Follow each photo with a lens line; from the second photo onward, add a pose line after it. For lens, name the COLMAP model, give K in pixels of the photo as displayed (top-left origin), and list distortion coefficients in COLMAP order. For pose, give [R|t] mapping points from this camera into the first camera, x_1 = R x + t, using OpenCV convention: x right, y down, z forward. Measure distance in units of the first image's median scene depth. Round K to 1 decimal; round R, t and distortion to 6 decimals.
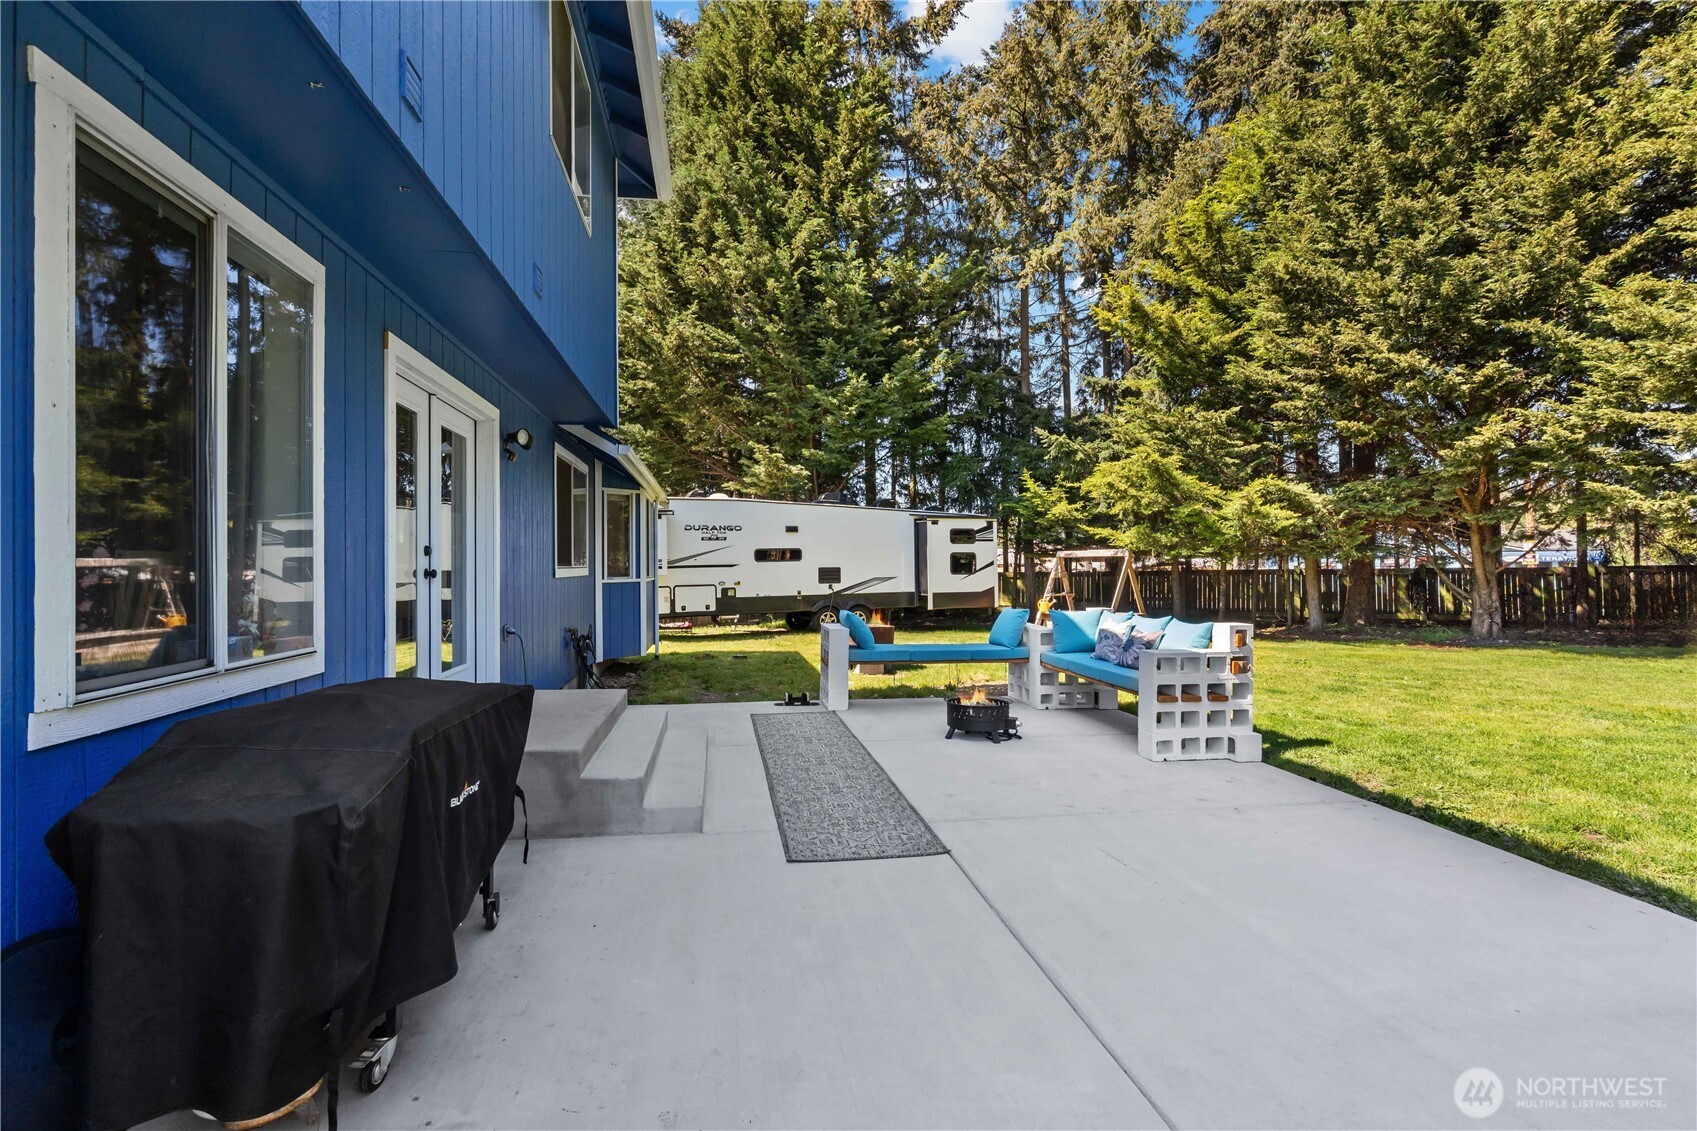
lens RADIAL K [[767.6, 0, 835.7], [0, 767.6, 558.1], [0, 0, 1]] dist [-0.015590, -0.000308]
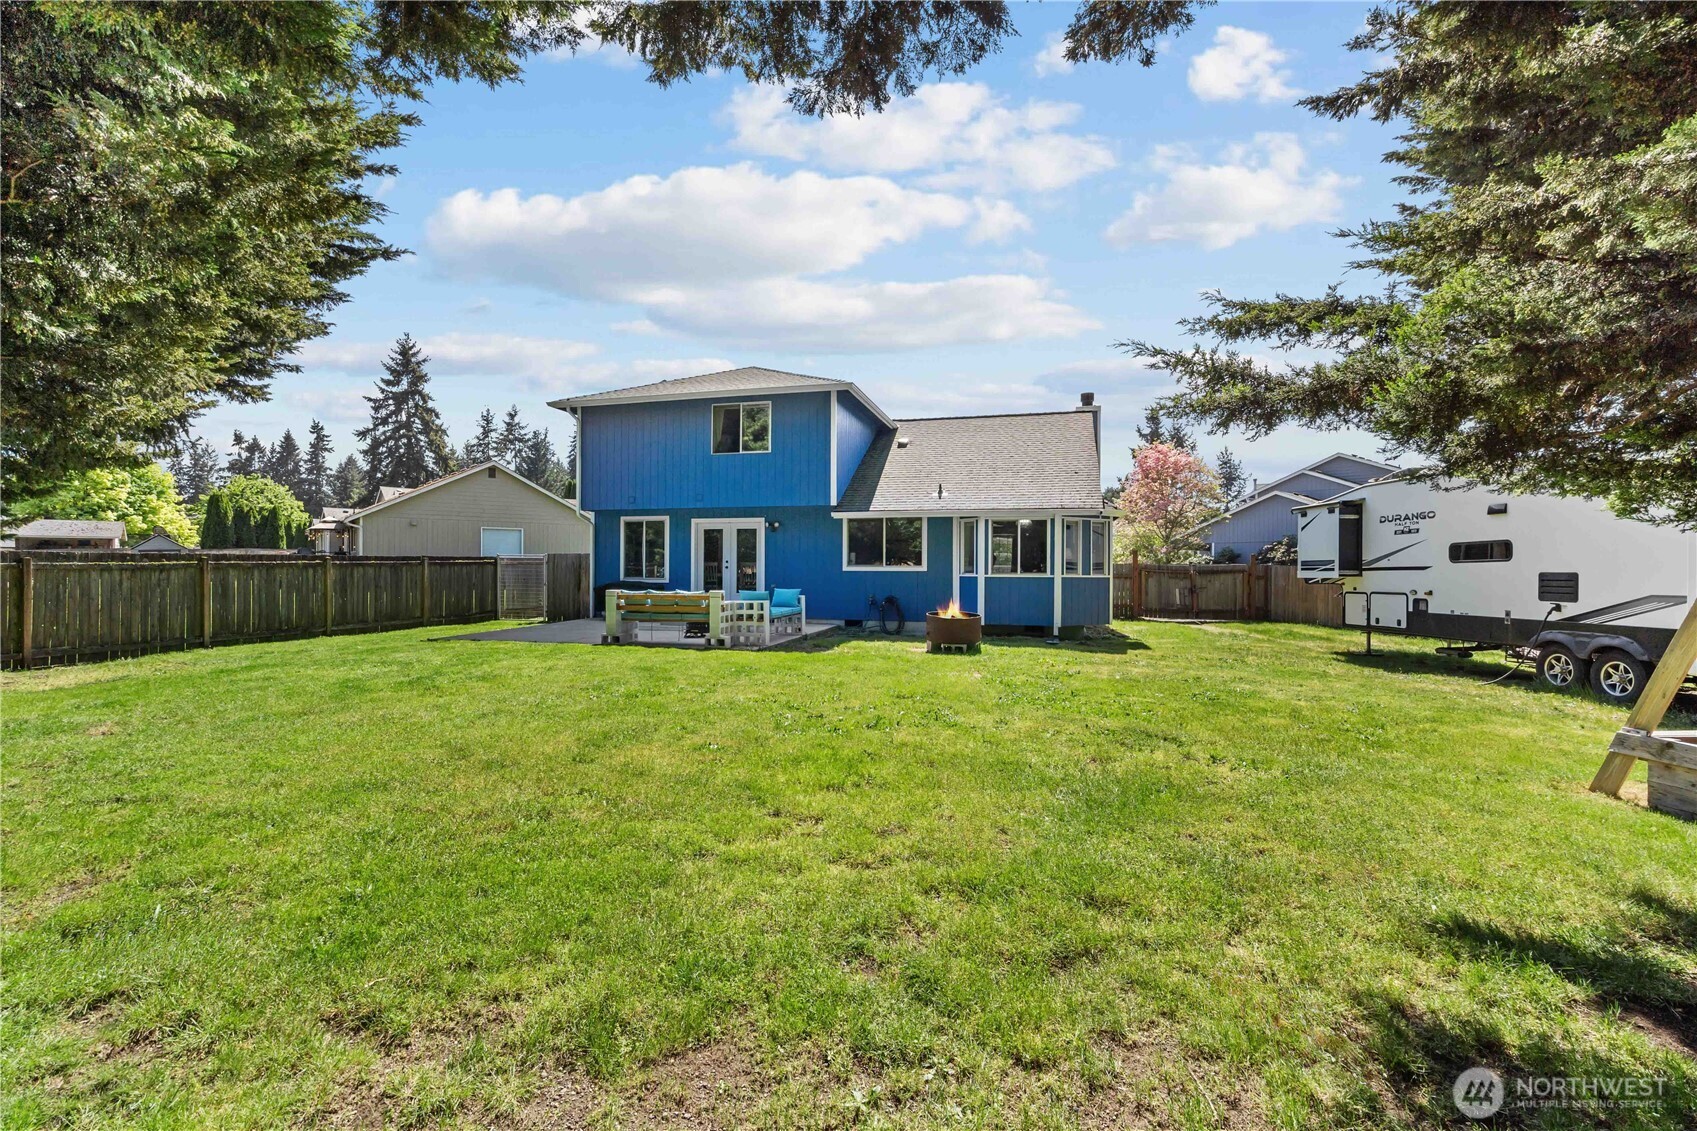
lens RADIAL K [[767.6, 0, 835.7], [0, 767.6, 558.1], [0, 0, 1]] dist [-0.015590, -0.000308]
pose [[-0.409583, -0.006201, -0.912252, 0.735635], [0.006289, 0.999934, -0.009621, 0.004154], [0.912251, -0.009678, -0.409517, 0.793211]]
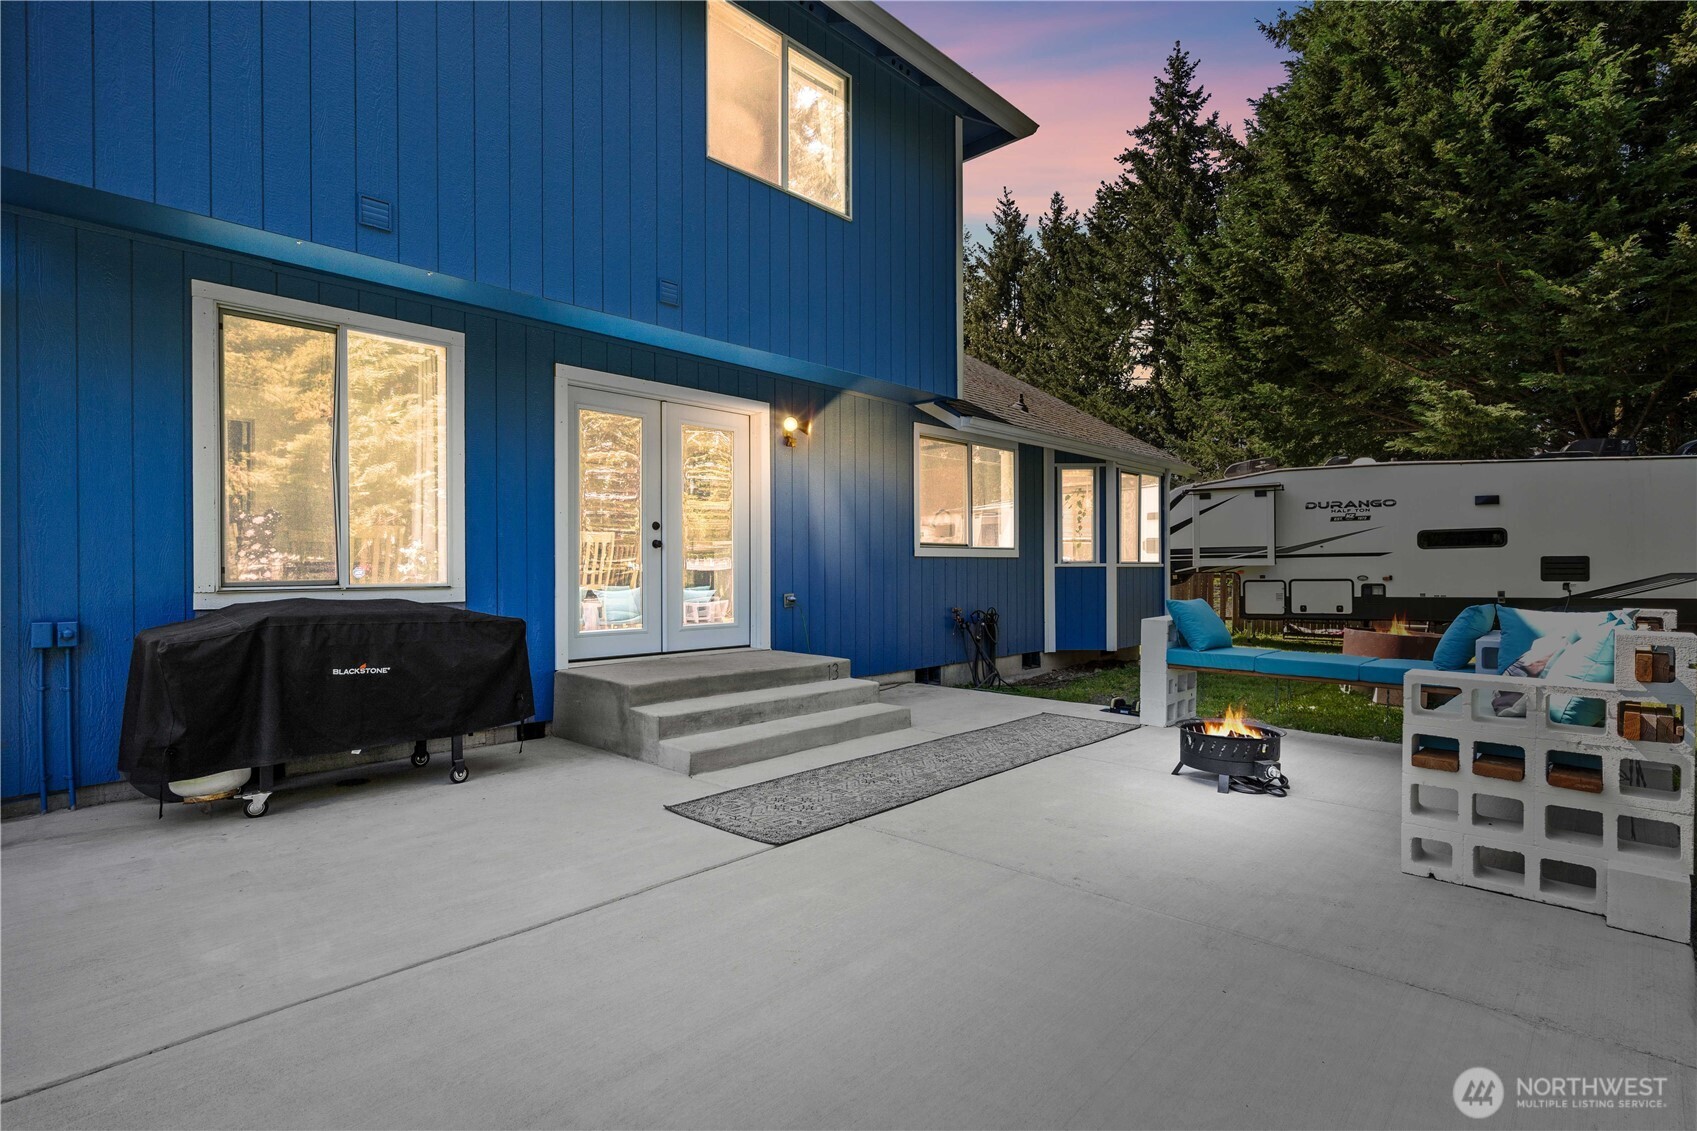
lens RADIAL K [[849.2, 0, 837.3], [0, 849.2, 568.7], [0, 0, 1]] dist [-0.000538, 0.000757]
pose [[0.616086, 0.005083, -0.787663, 0.186211], [0.006315, 0.999915, 0.011392, 0.011473], [0.787654, -0.011992, 0.616001, 0.090210]]
